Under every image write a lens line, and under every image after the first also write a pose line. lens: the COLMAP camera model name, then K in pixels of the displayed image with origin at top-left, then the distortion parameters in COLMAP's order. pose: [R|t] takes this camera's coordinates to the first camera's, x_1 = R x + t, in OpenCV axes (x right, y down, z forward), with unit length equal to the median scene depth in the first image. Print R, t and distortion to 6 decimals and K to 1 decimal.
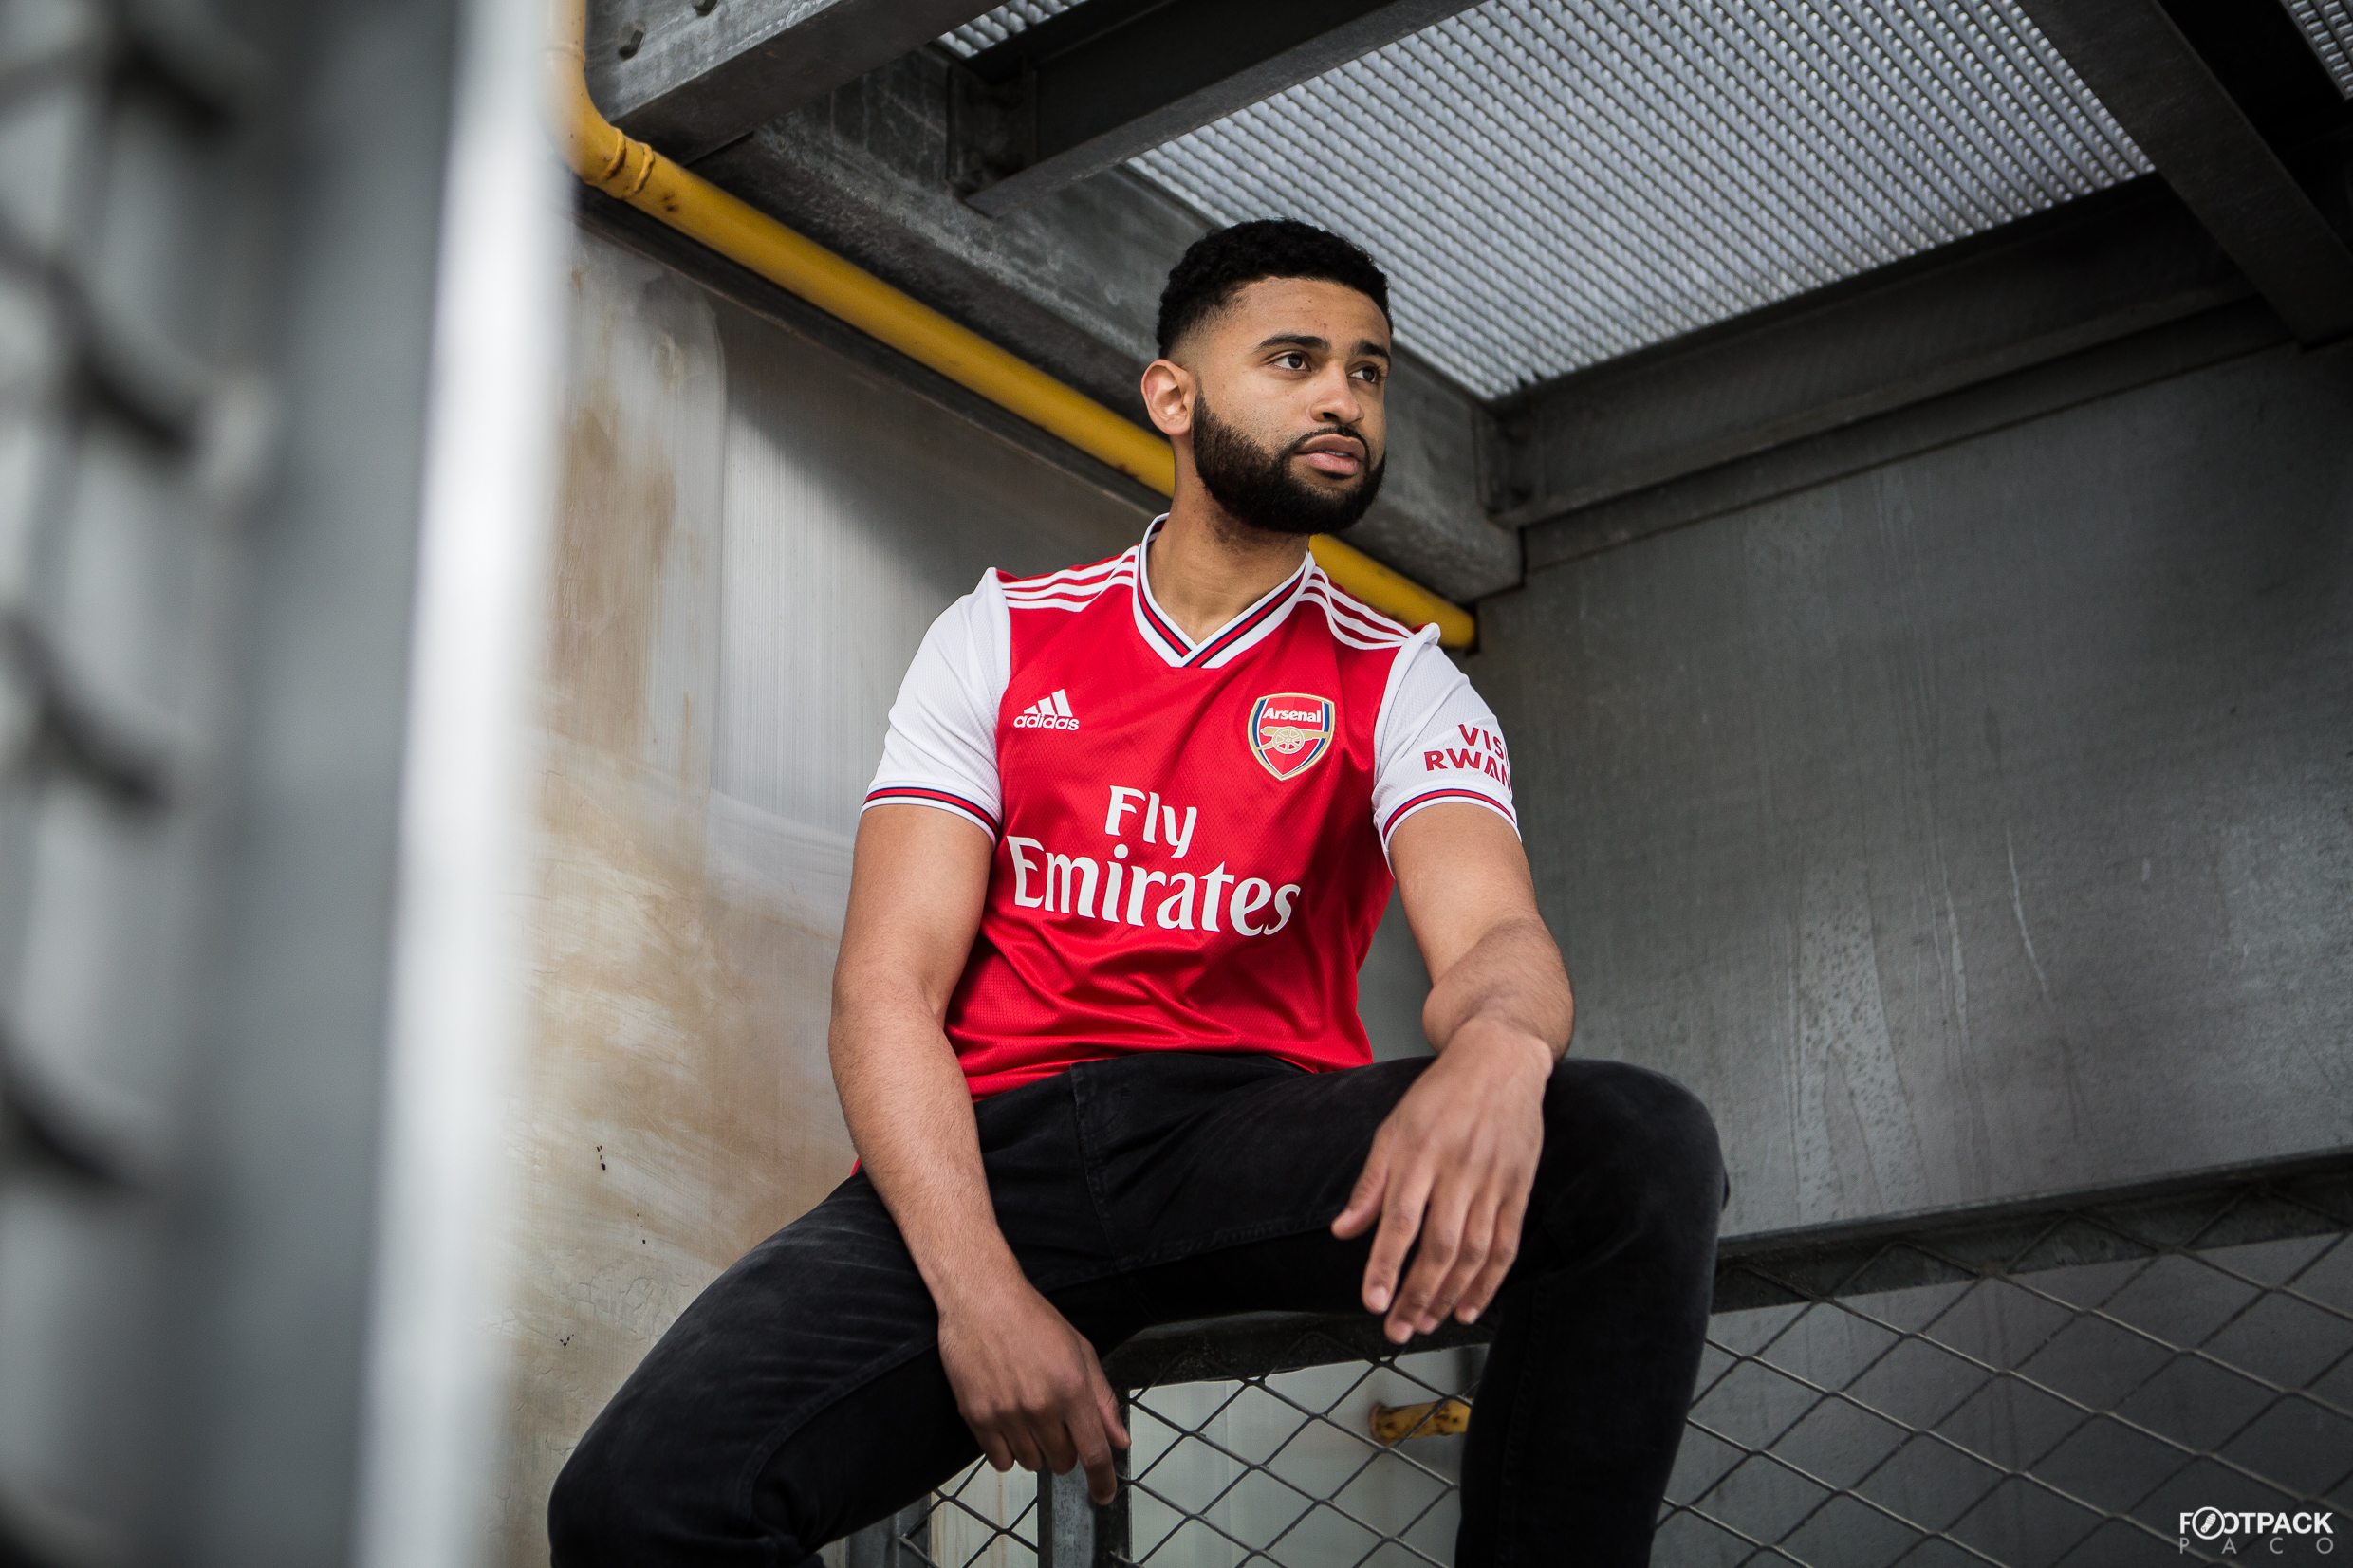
lens RADIAL K [[2890.8, 0, 1193.4], [0, 2890.8, 874.8], [0, 0, 1]] dist [-0.014911, -0.012114]
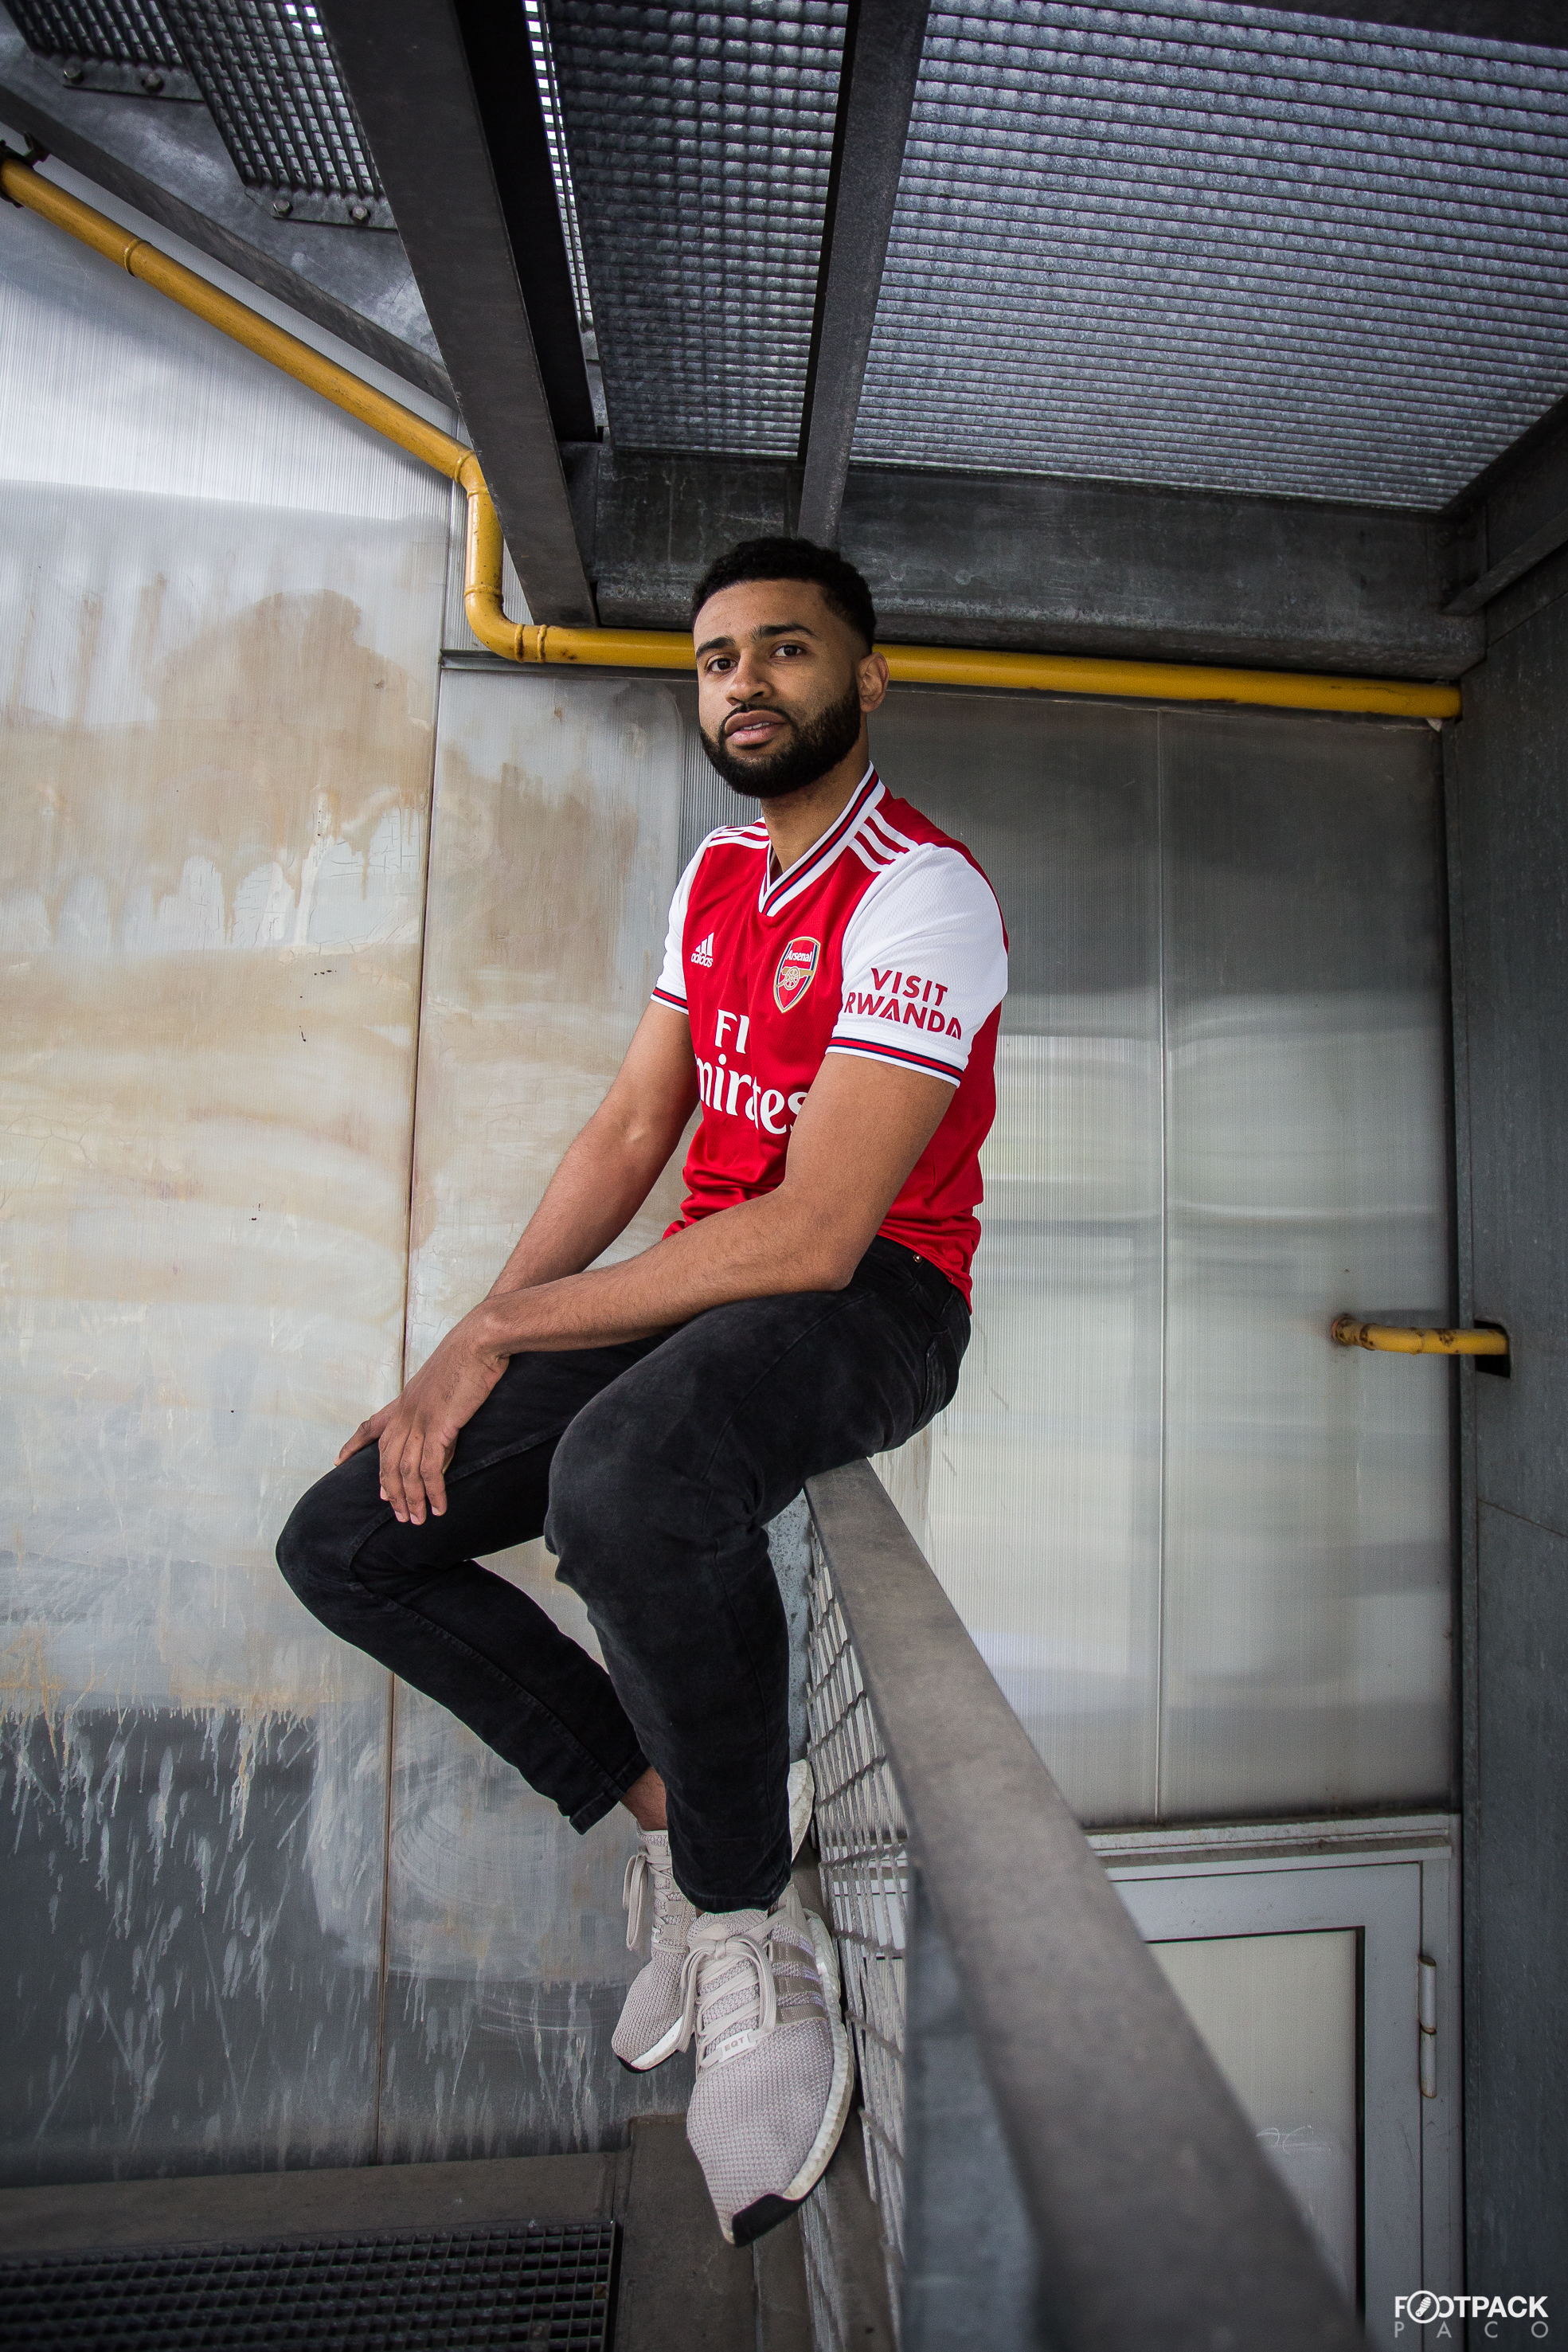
lens RADIAL K [[1195.3, 0, 852.4], [0, 1195.3, 1131.3], [0, 0, 1]] dist [-0.084103, 0.038844]
pose [[0.686432, -0.005556, -0.727173, 0.361695], [0.188449, 0.967169, 0.170501, -0.051990], [0.702352, -0.254073, 0.664943, 0.551500]]
